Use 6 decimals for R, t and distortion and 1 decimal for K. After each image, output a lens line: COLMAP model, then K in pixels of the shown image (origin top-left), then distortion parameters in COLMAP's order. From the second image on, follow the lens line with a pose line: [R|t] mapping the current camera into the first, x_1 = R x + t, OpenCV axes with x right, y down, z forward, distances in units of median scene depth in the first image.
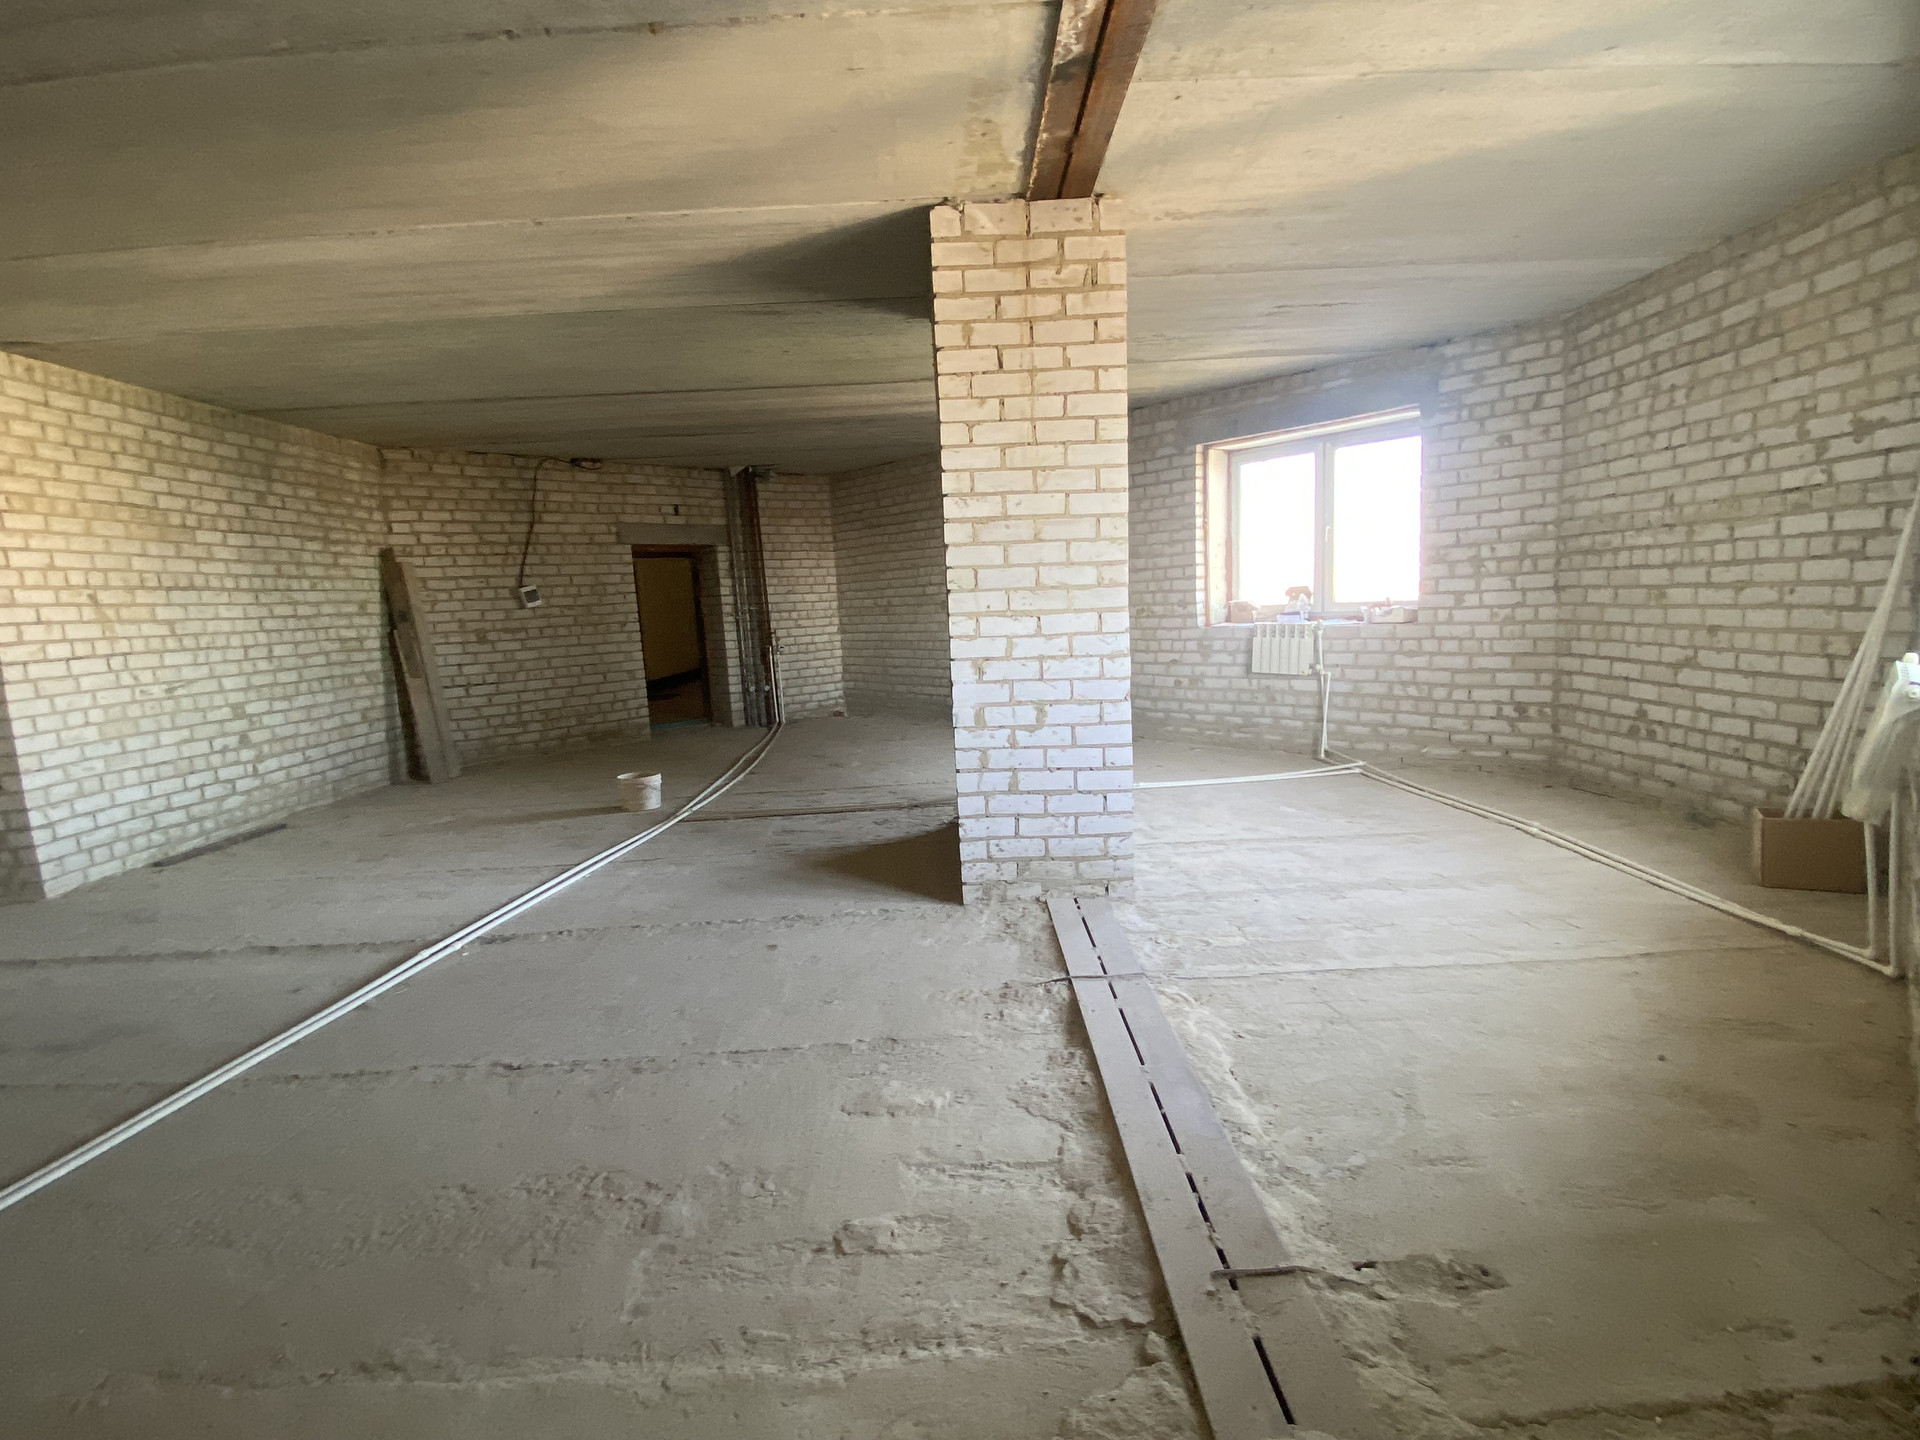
lens RADIAL K [[913.6, 0, 969.3], [0, 913.6, 721.8], [0, 0, 1]] dist [0.029777, -0.028864]
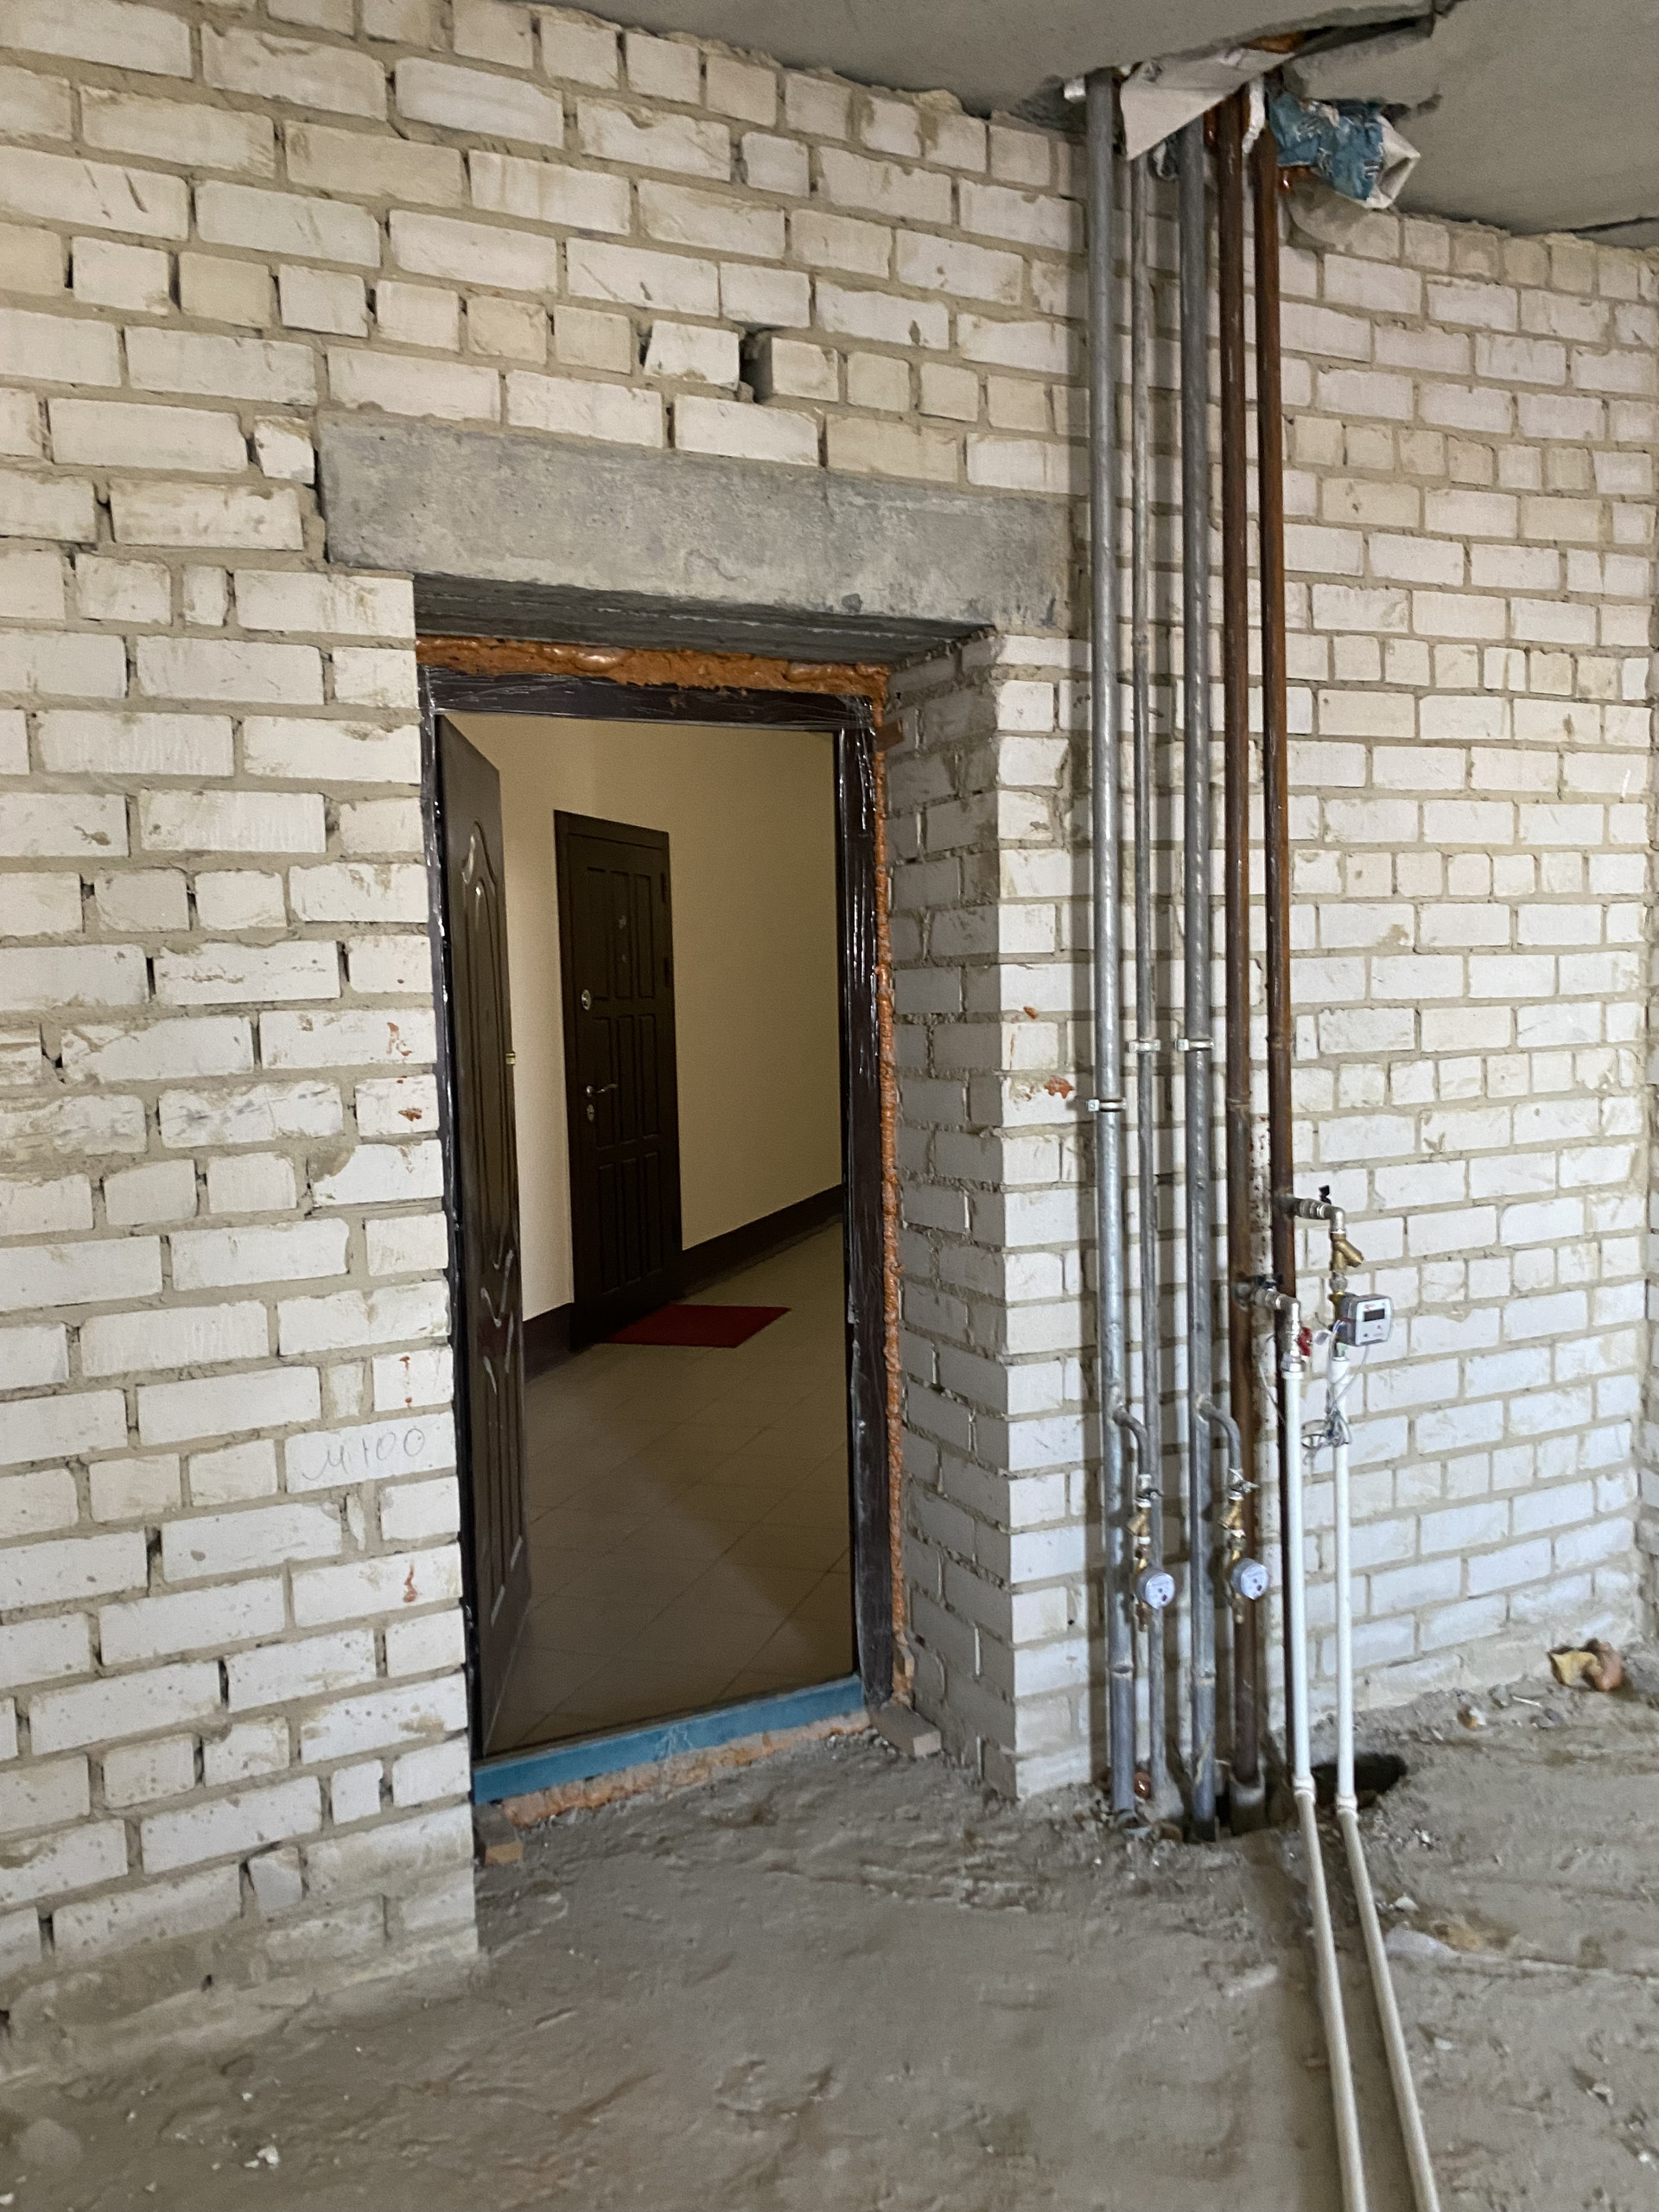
lens RADIAL K [[1657.9, 0, 829.5], [0, 1657.9, 1106.0], [0, 0, 1]] dist [0.037243, 0.000052]
pose [[0.952868, 0.050846, -0.299095, -0.362336], [-0.064657, 0.997241, -0.036456, -0.171830], [0.296416, 0.054077, 0.953527, 1.230101]]
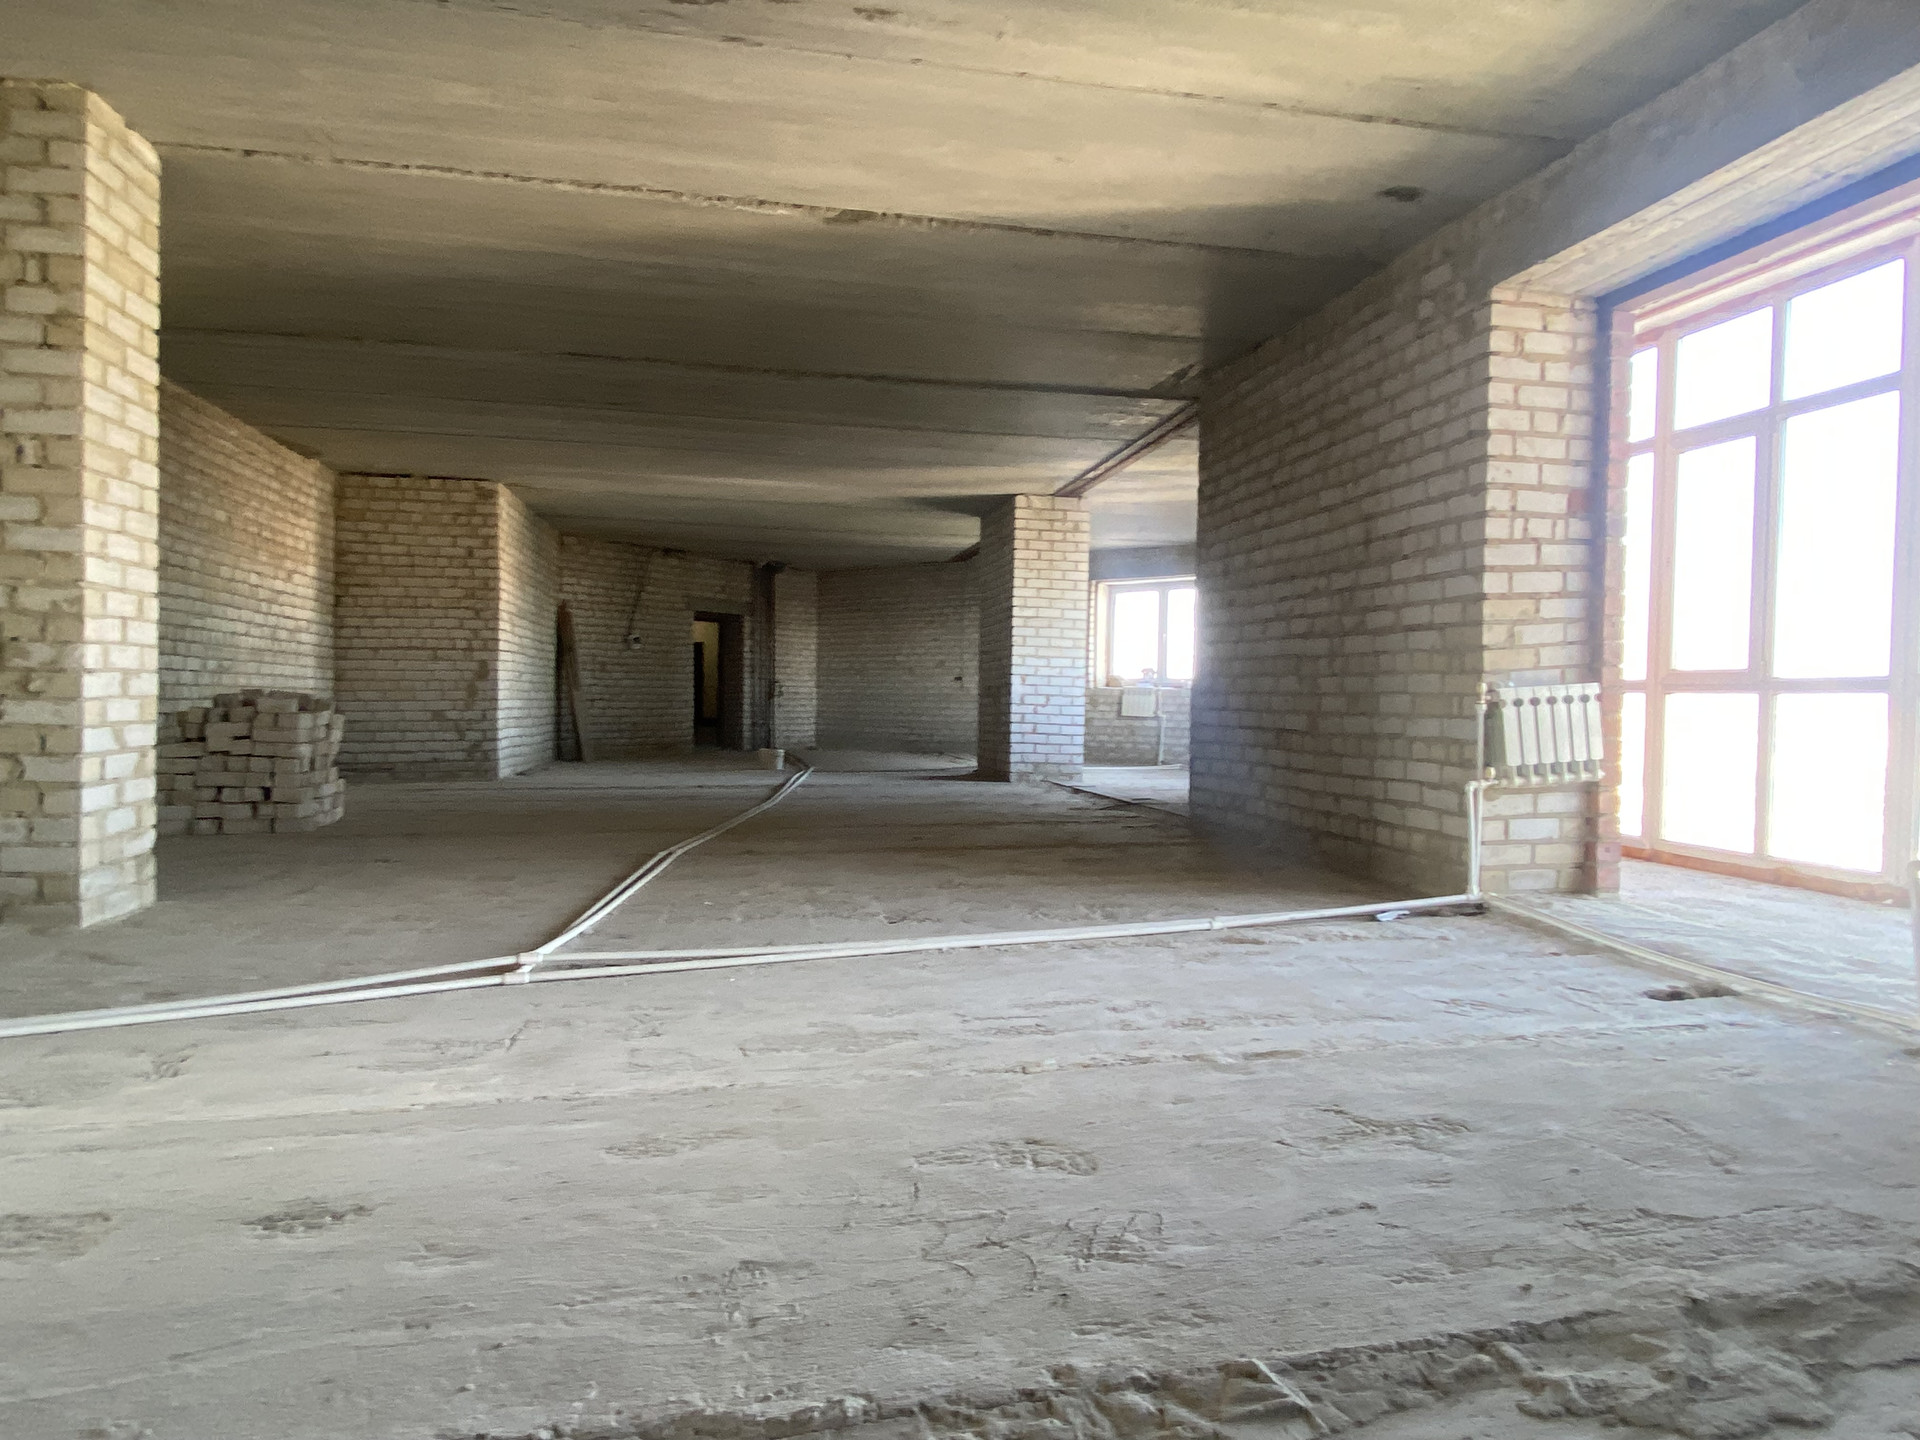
lens RADIAL K [[1102.0, 0, 970.7], [0, 1102.0, 724.8], [0, 0, 1]] dist [0.070890, -0.065967]
pose [[0.980143, 0.057687, 0.189715, -0.415706], [-0.035636, 0.992414, -0.117659, 0.253434], [-0.195063, 0.108562, 0.974764, -1.102956]]
